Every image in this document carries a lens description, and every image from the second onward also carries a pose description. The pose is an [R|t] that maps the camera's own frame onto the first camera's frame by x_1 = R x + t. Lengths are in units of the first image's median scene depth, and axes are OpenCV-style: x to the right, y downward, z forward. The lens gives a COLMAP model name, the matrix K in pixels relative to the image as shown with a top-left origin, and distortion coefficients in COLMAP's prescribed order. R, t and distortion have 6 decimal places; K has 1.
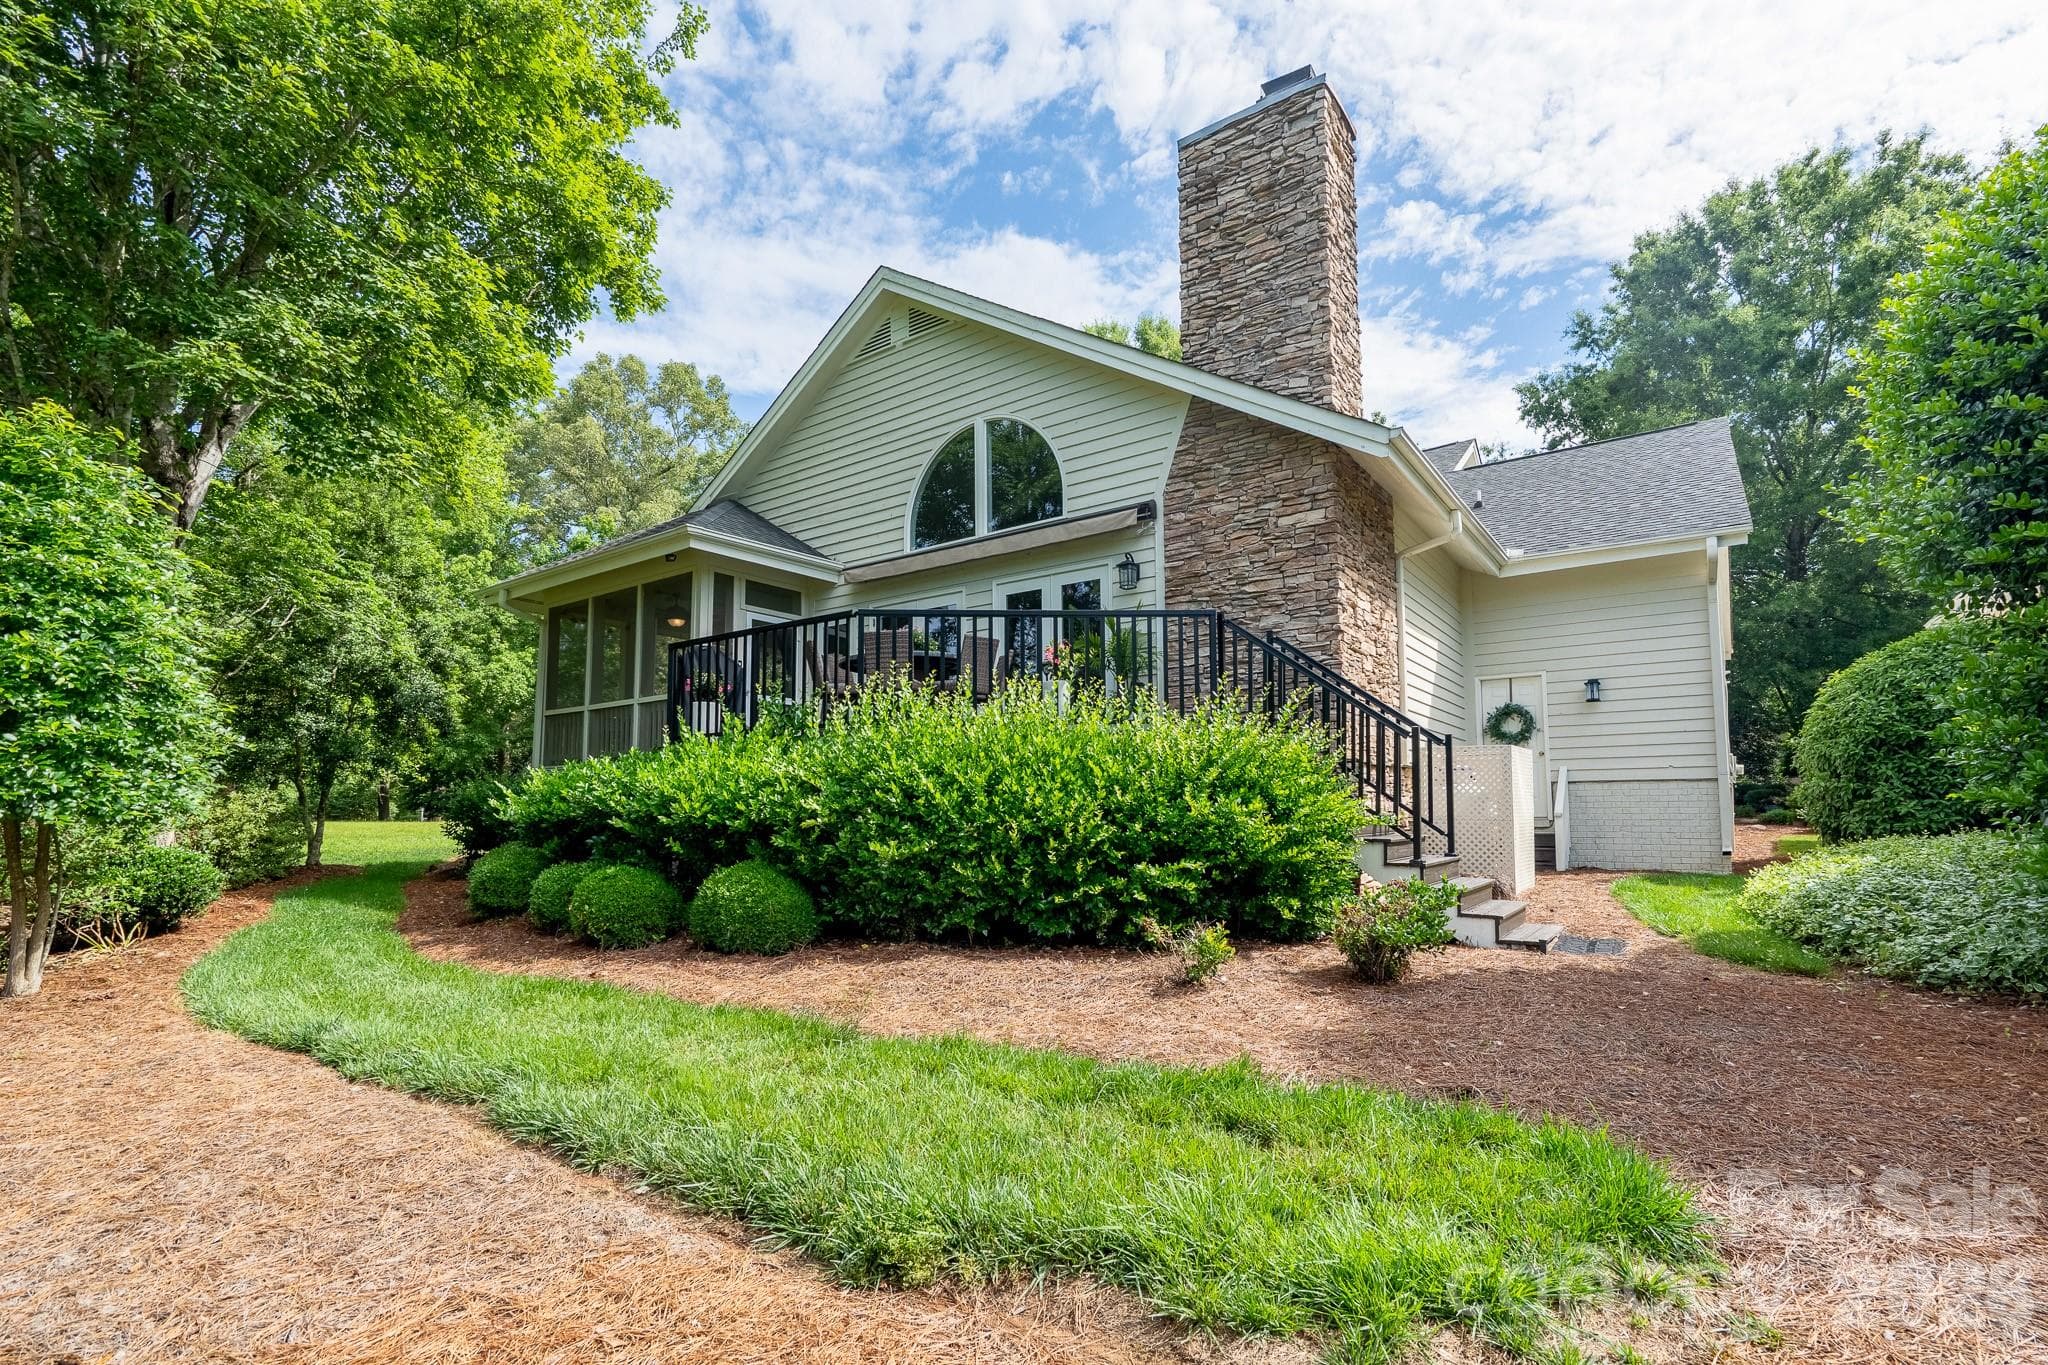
lens RADIAL K [[933.7, 0, 1021.2], [0, 933.7, 747.1], [0, 0, 1]] dist [-0.000992, 0.000543]
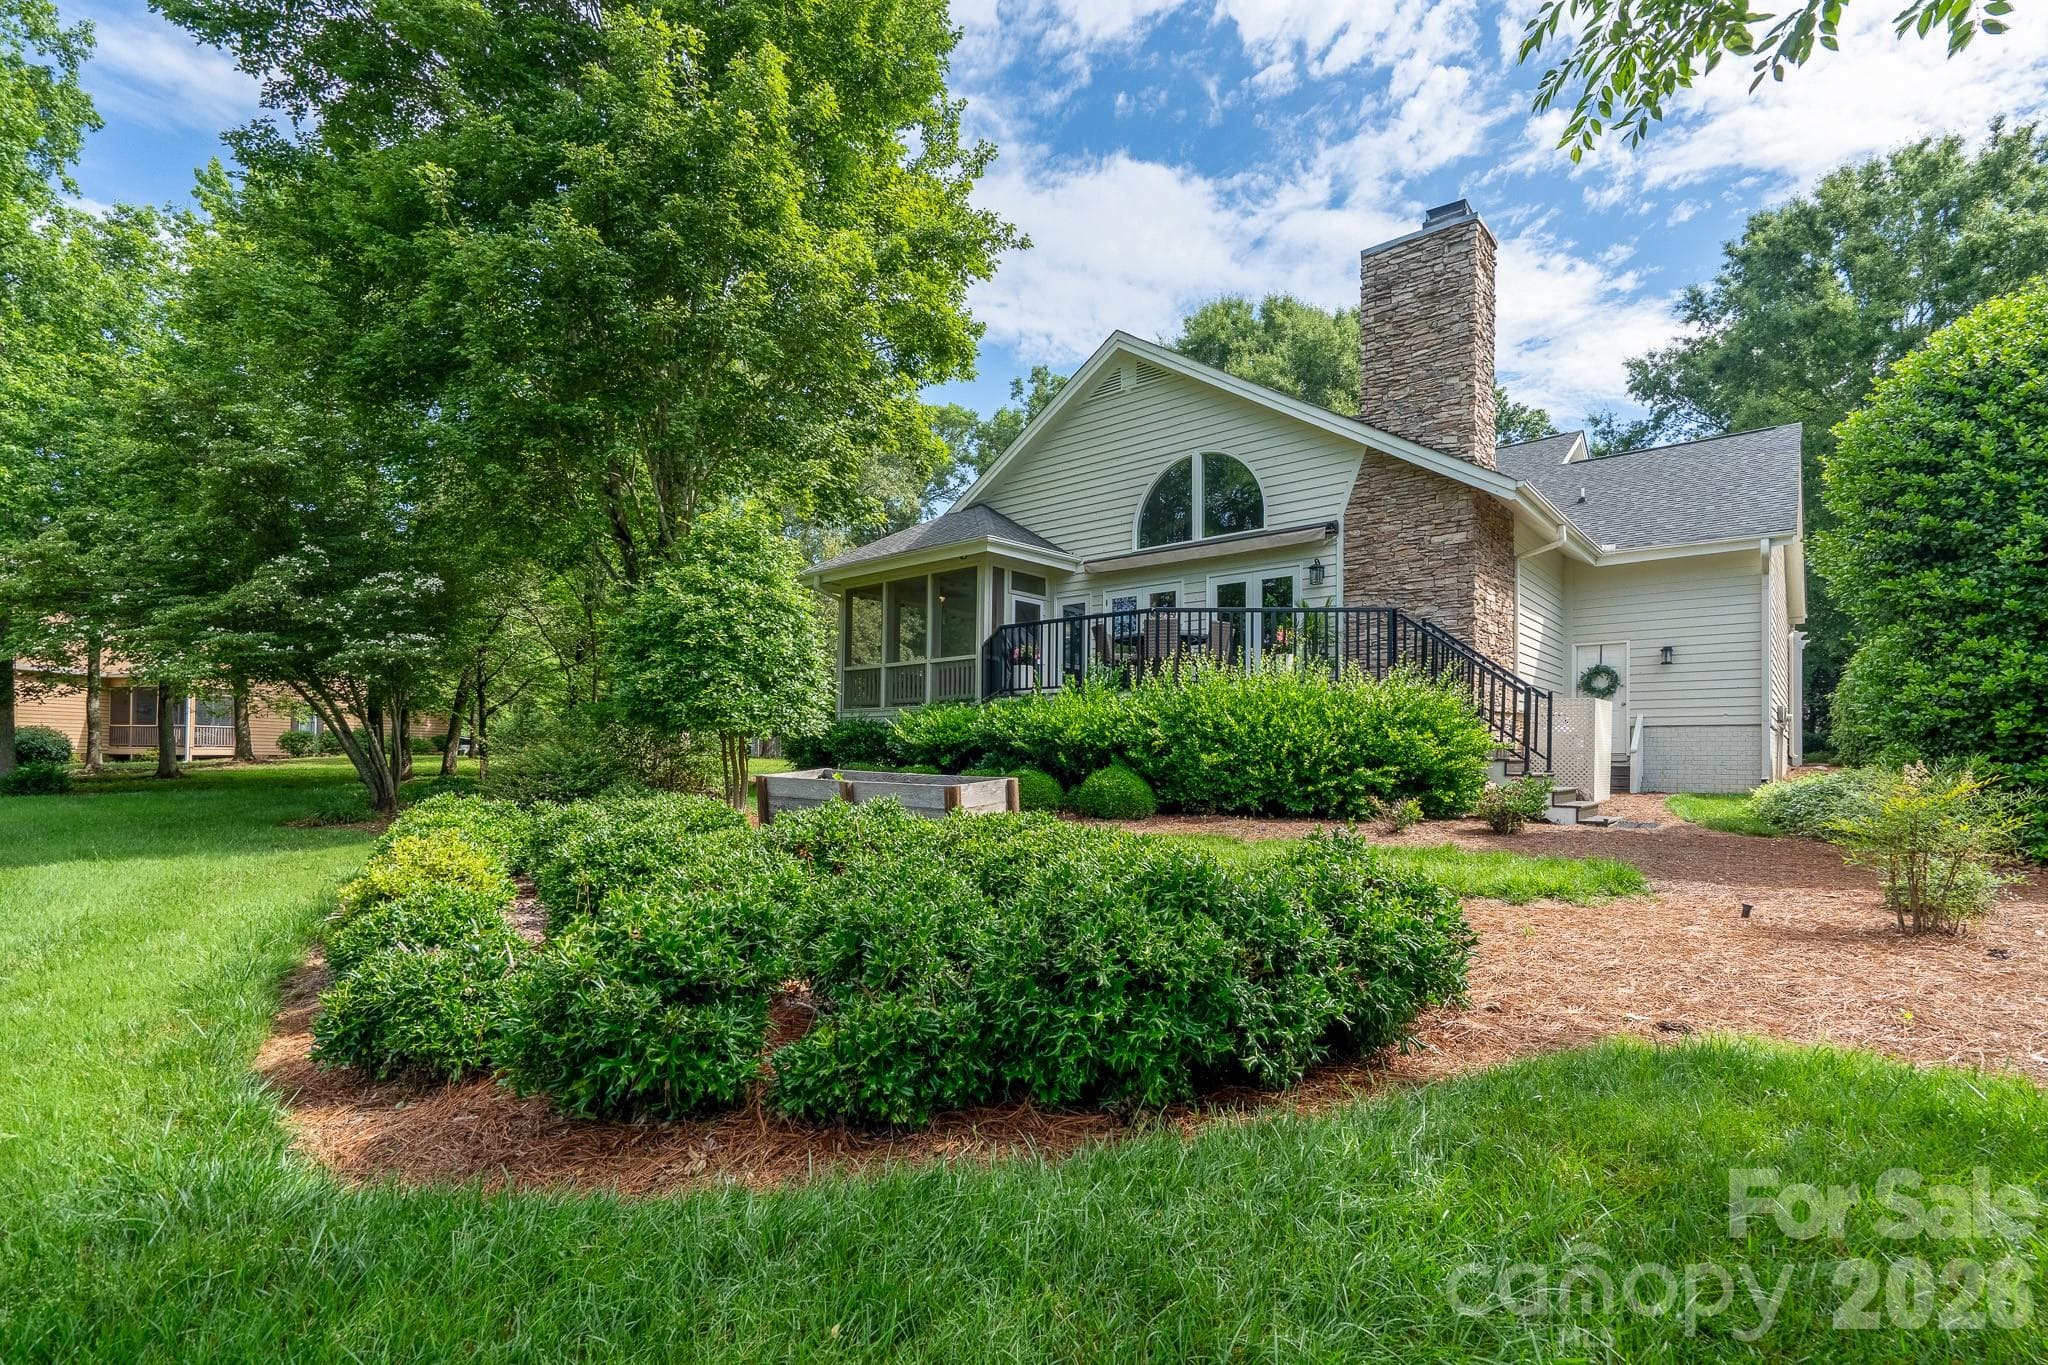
lens RADIAL K [[951.7, 0, 1019.4], [0, 951.7, 754.2], [0, 0, 1]] dist [0.001000, -0.000910]
pose [[0.997249, 0.010666, -0.073355, -0.220224], [-0.005921, 0.997894, 0.064597, -0.005361], [0.073890, -0.063985, 0.995212, -0.465495]]
